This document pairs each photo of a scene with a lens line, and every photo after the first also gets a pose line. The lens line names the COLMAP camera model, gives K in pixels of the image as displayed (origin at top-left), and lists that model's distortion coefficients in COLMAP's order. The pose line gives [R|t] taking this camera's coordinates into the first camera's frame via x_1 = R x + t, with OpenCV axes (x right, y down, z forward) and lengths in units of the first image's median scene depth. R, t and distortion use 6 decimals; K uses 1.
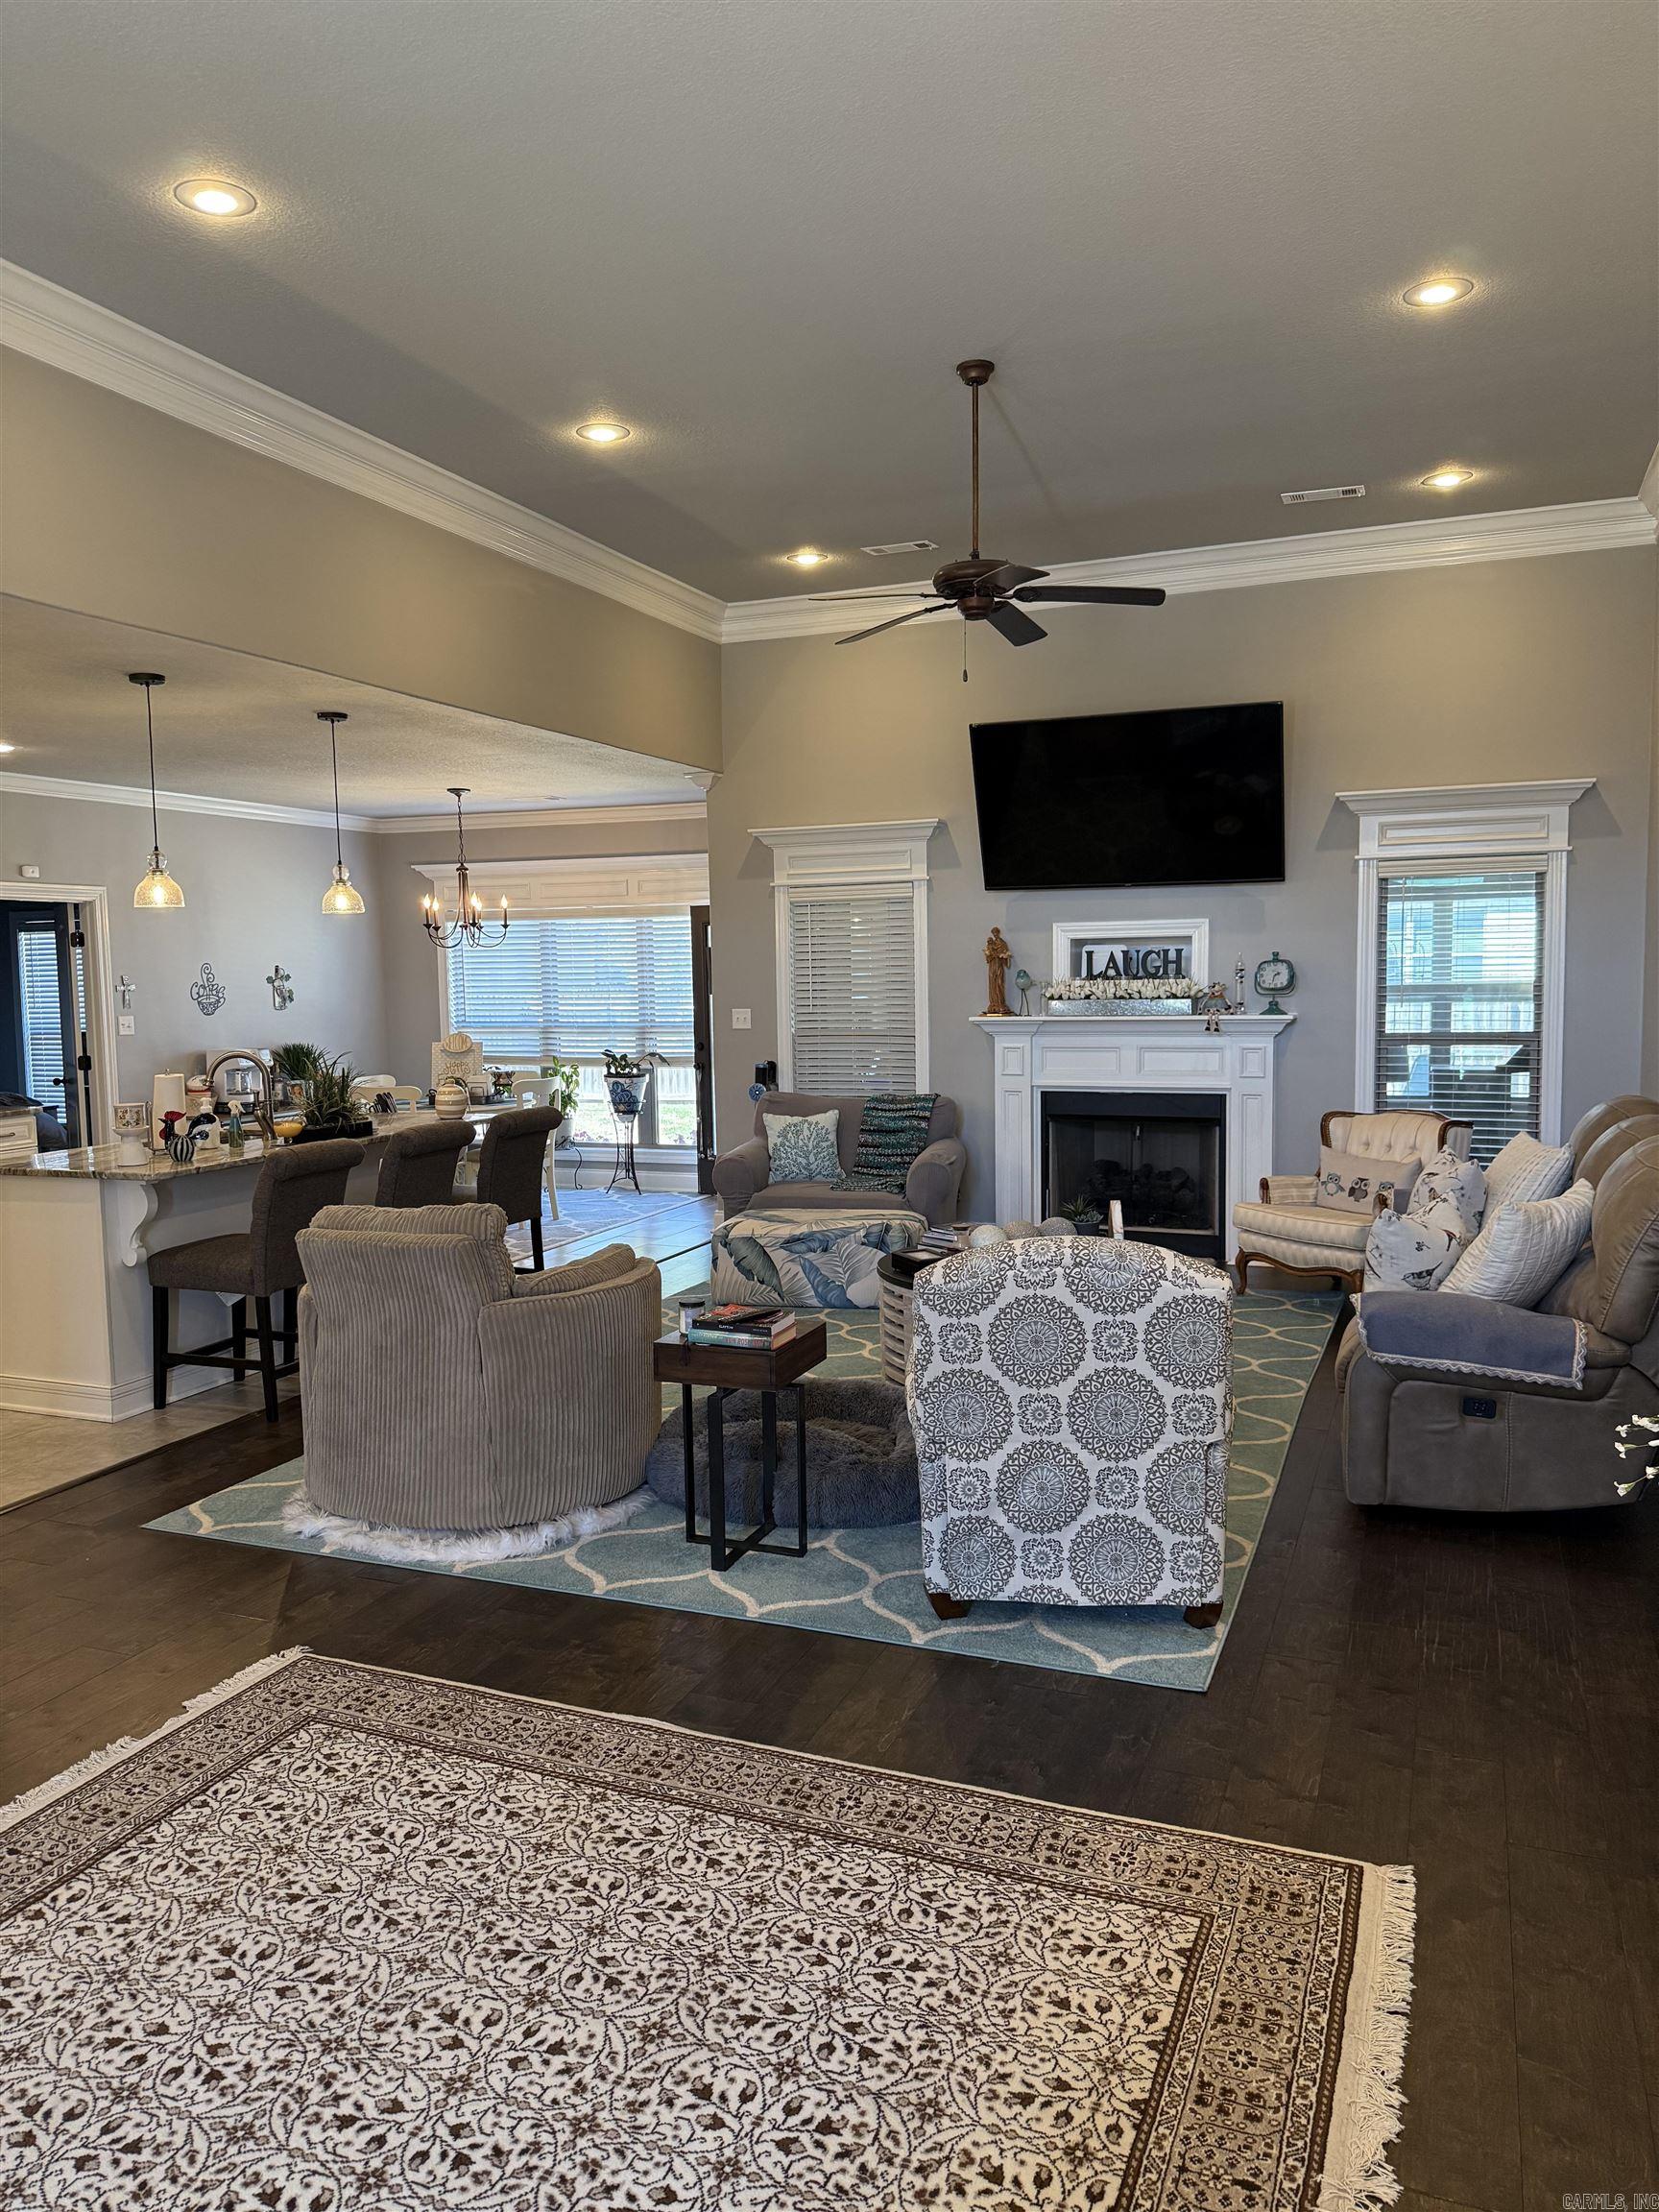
lens RADIAL K [[1560.7, 0, 828.9], [0, 1560.7, 1089.4], [0, 0, 1]] dist [0.059673, -0.076309]
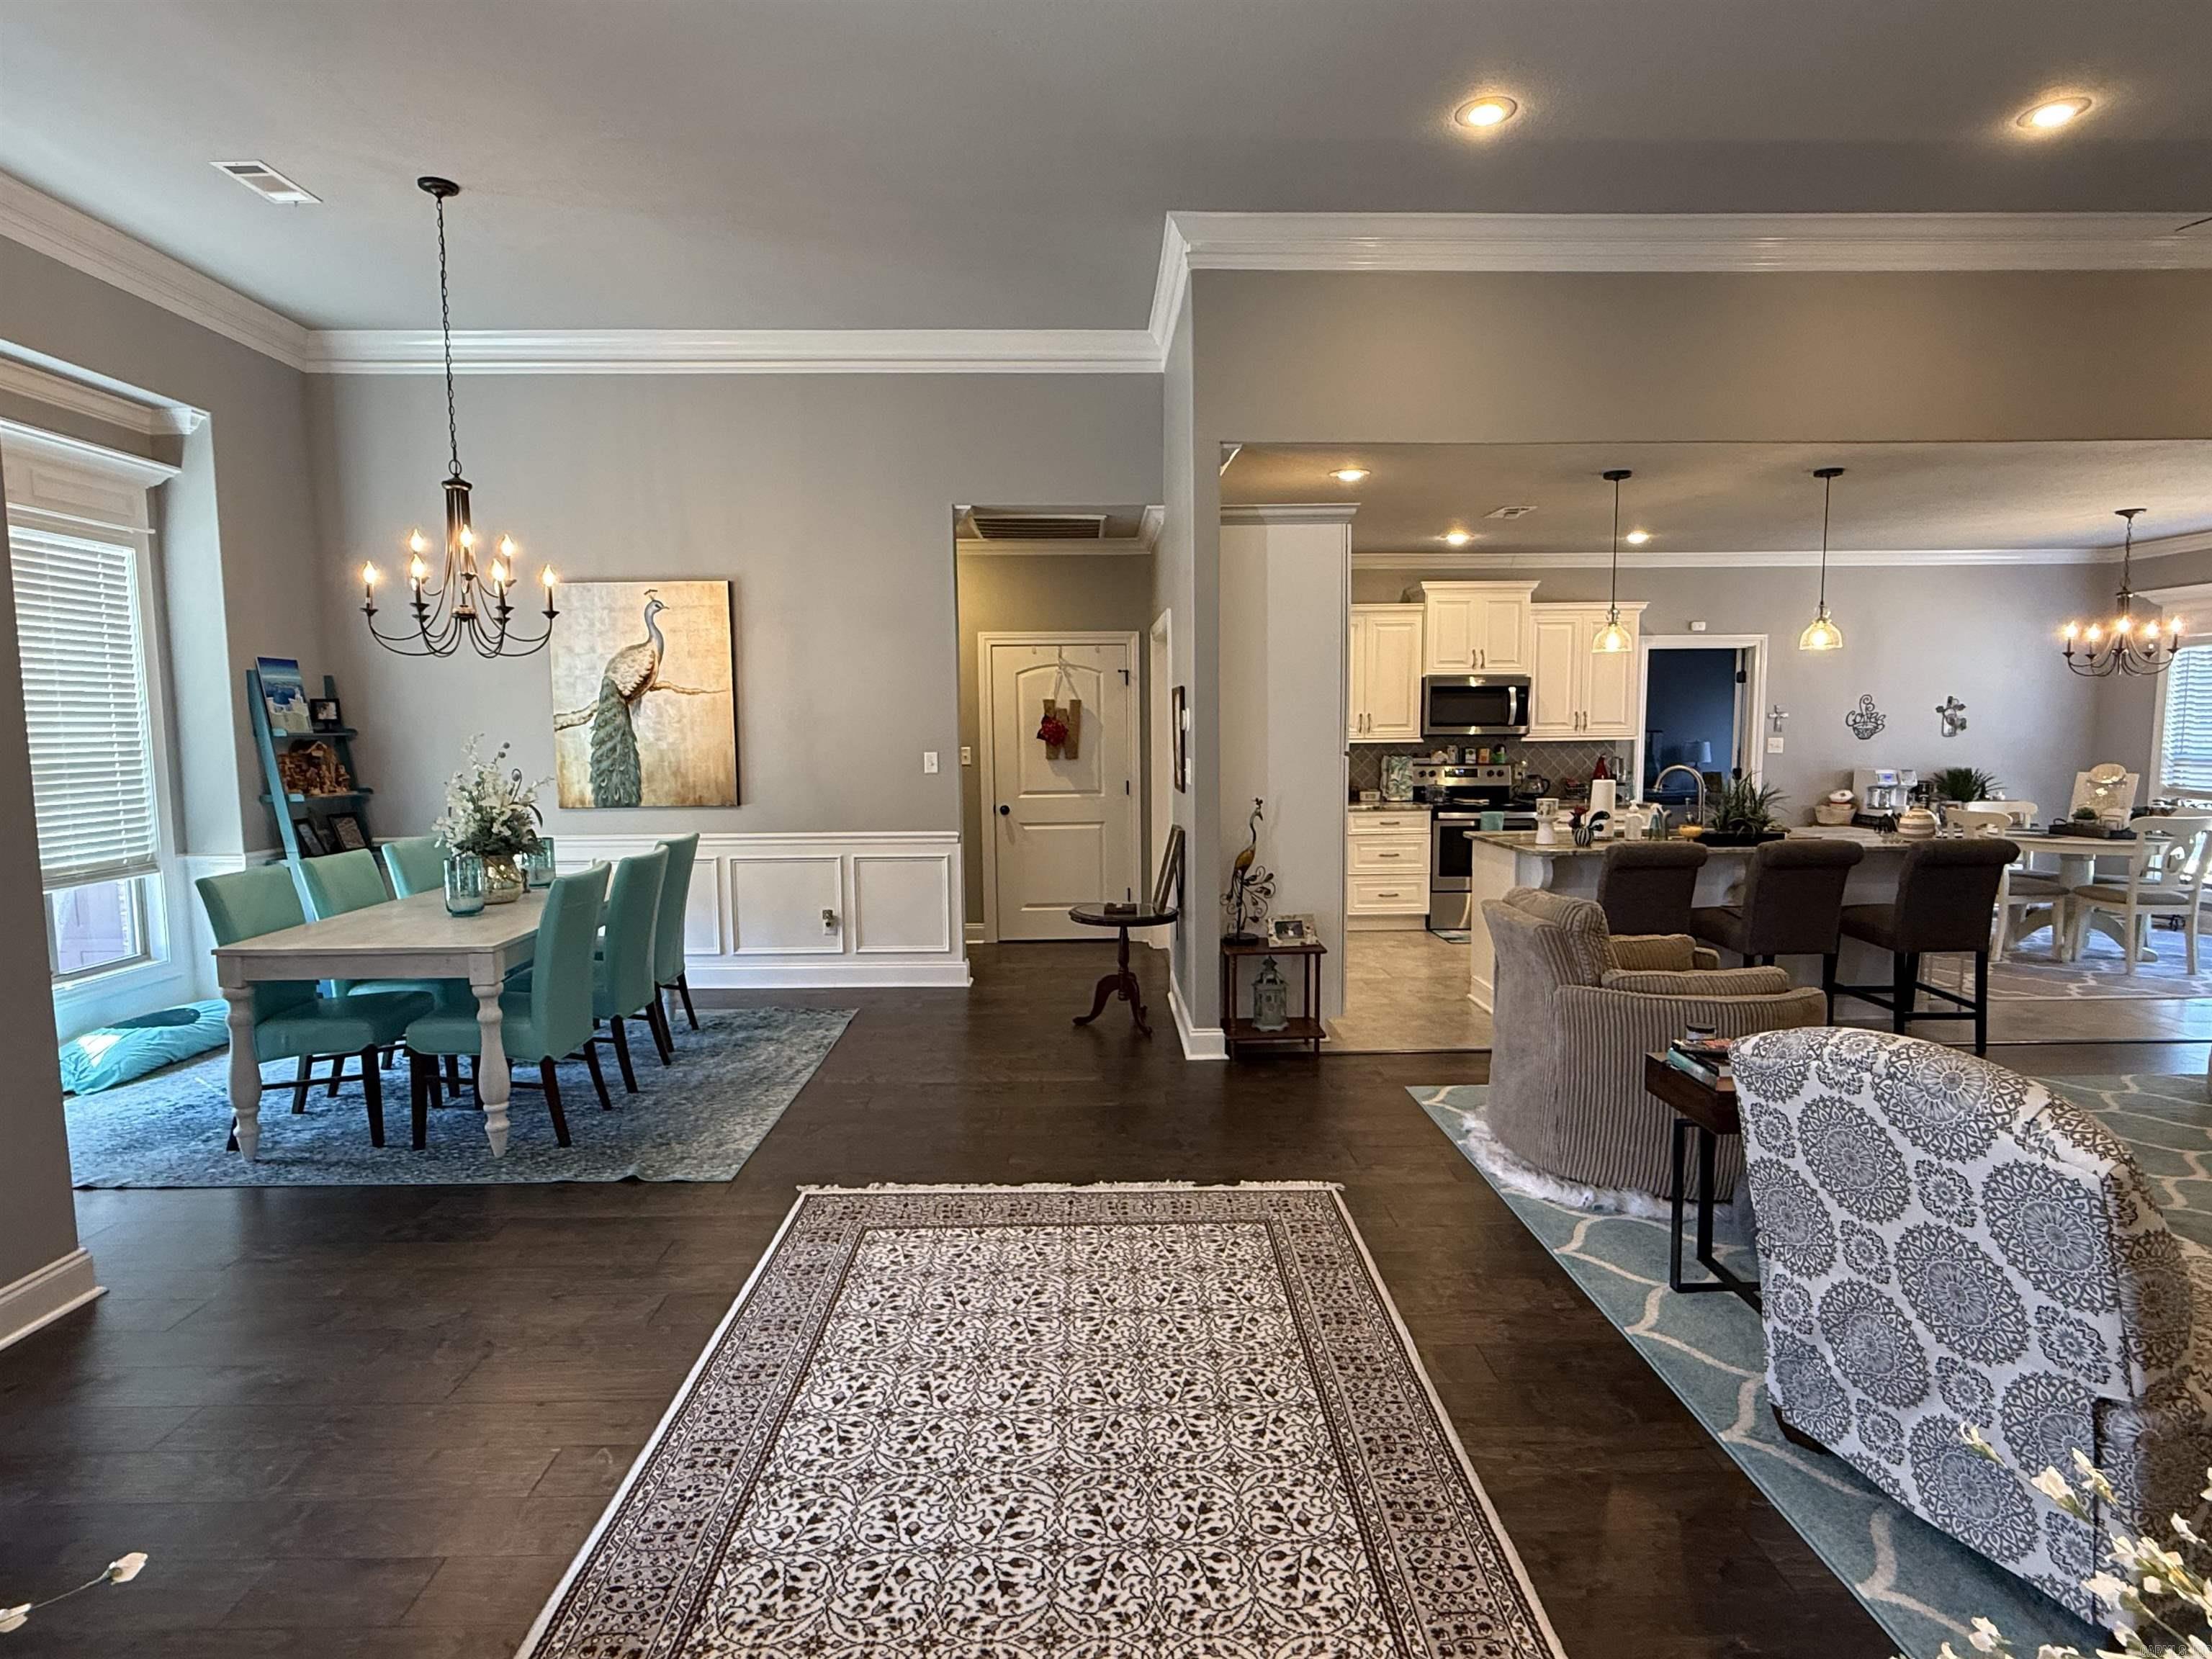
lens RADIAL K [[1156.0, 0, 1100.6], [0, 1156.0, 827.5], [0, 0, 1]] dist [0.000183, -0.000166]
pose [[0.394142, 0.097937, -0.913817, 0.221202], [-0.068563, 0.994669, 0.077030, -0.011751], [0.916489, 0.032293, 0.398755, 0.176496]]
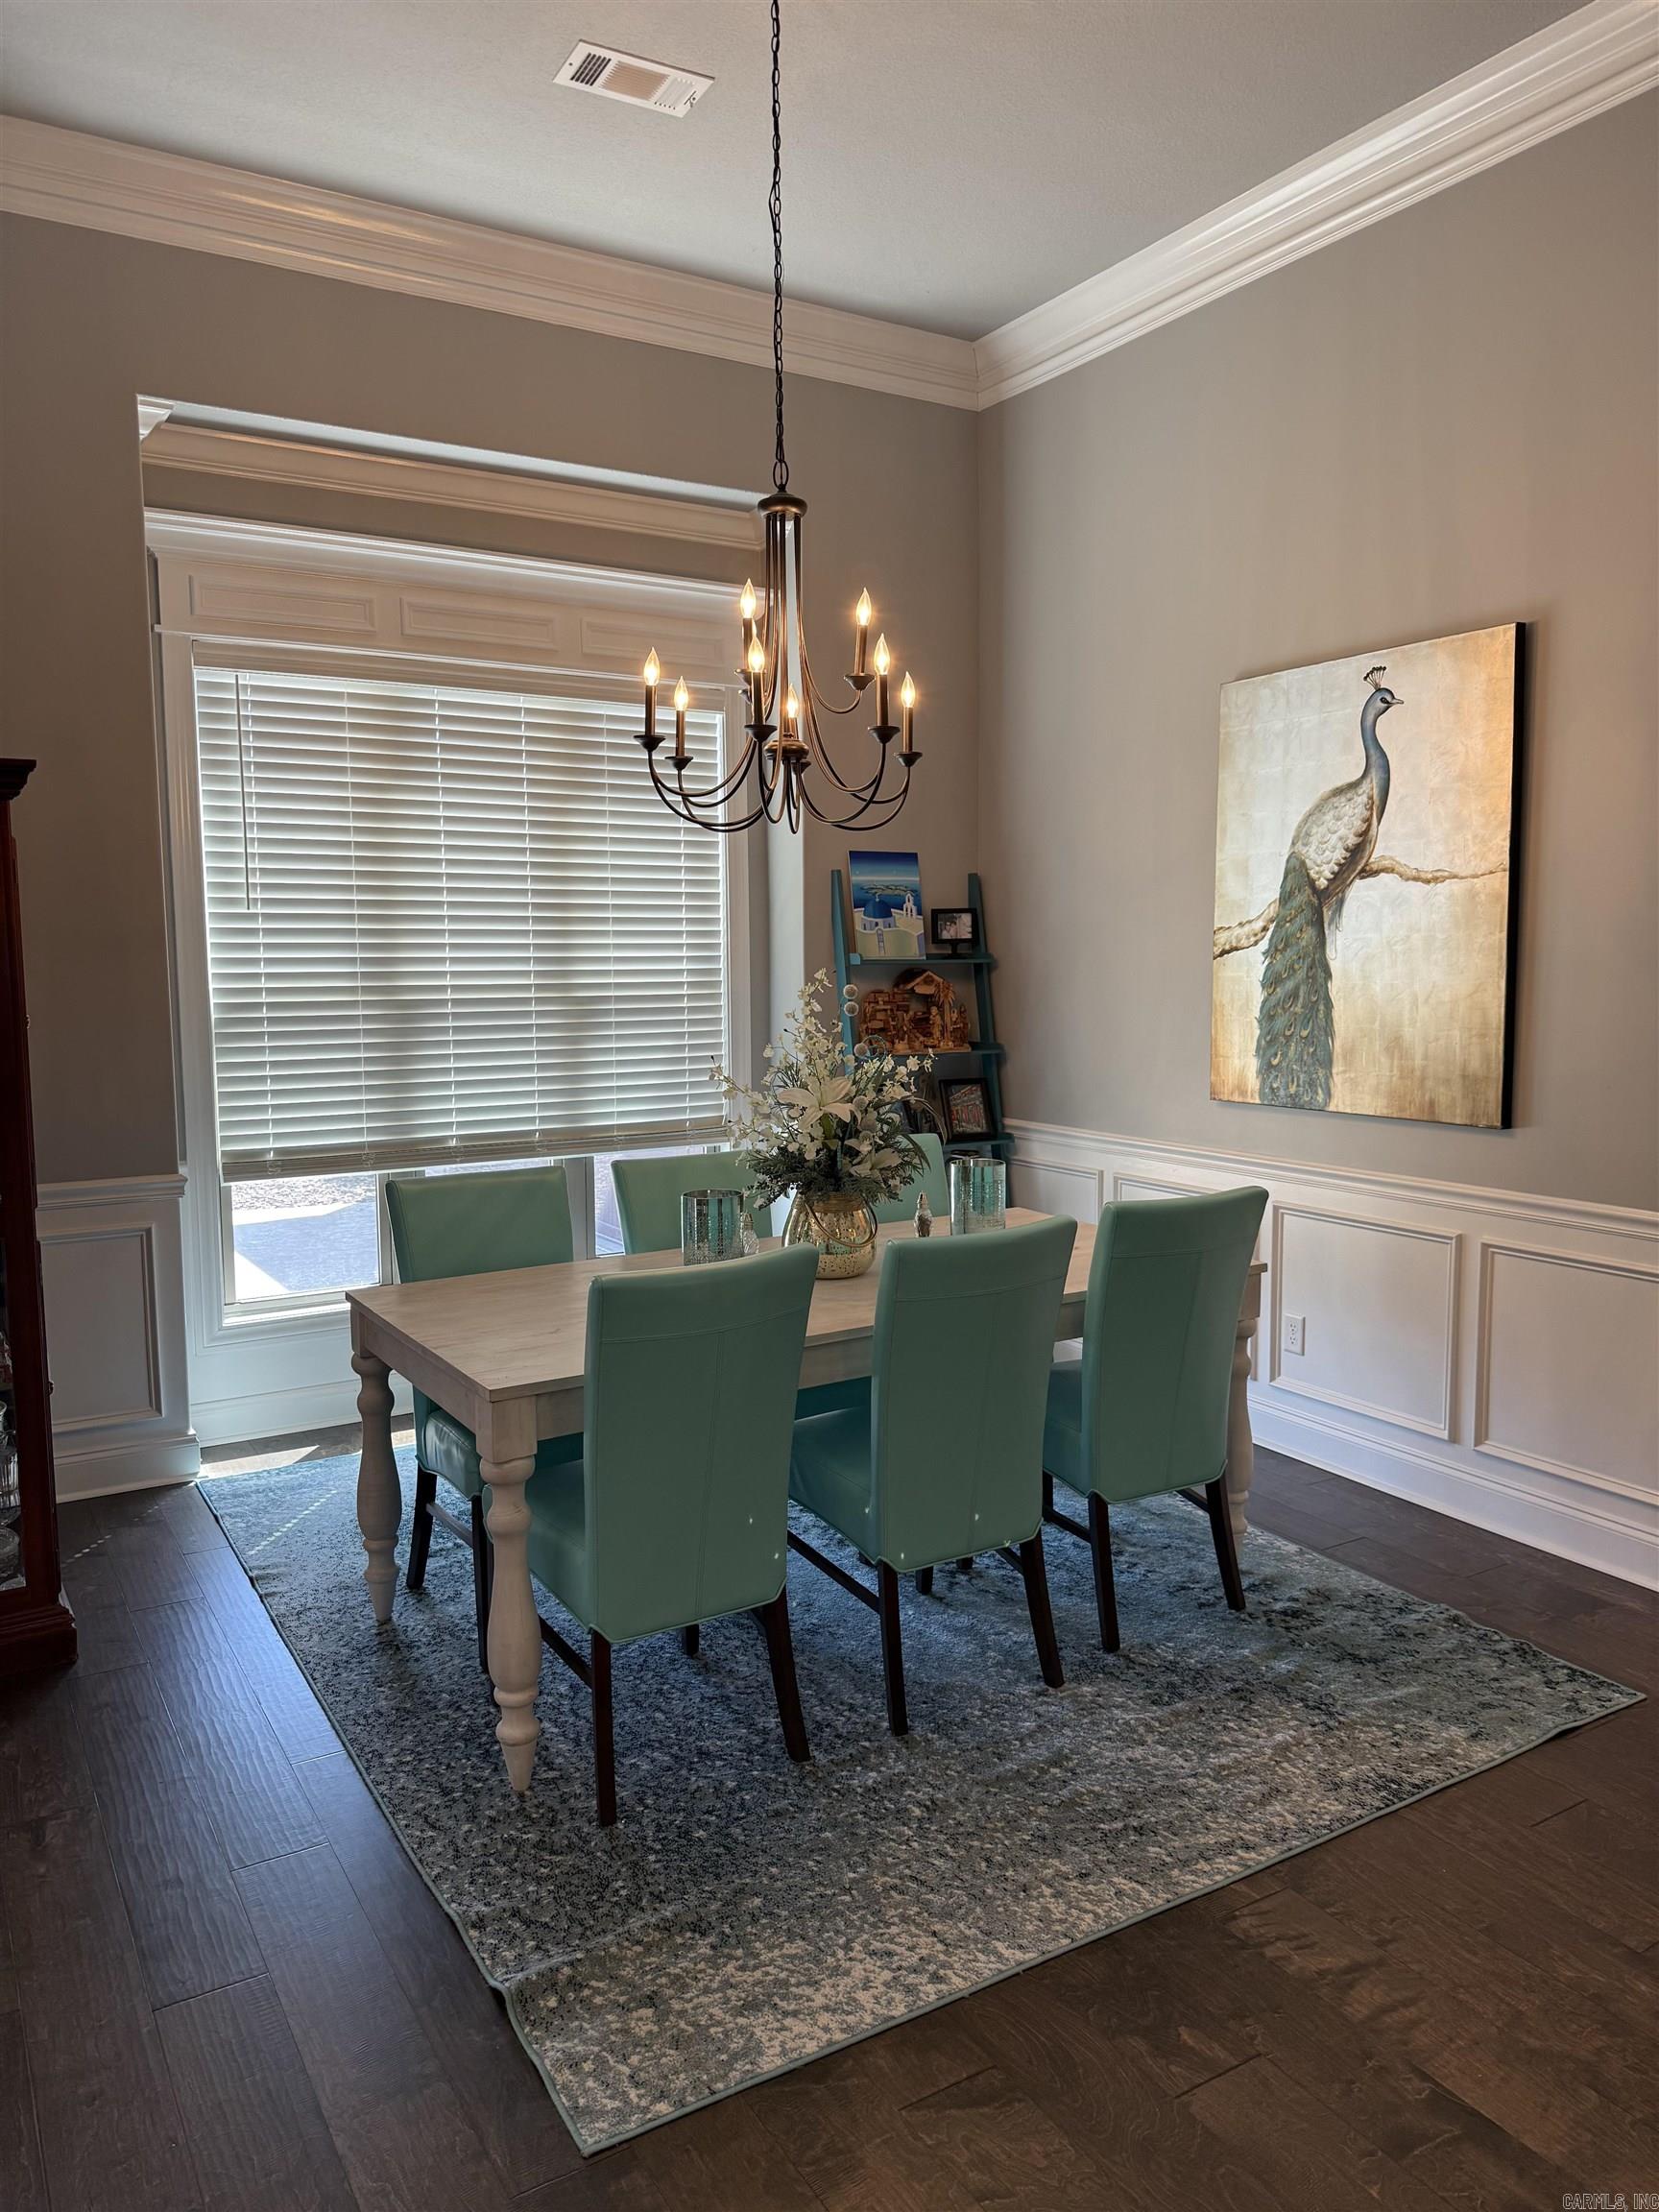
lens RADIAL K [[1560.7, 0, 821.2], [0, 1560.7, 1115.9], [0, 0, 1]] dist [0.059673, -0.076309]
pose [[-0.596478, 0.105659, -0.795645, -0.102938], [-0.043453, 0.985593, 0.163460, -0.022642], [0.801453, 0.132073, -0.583293, 0.384530]]
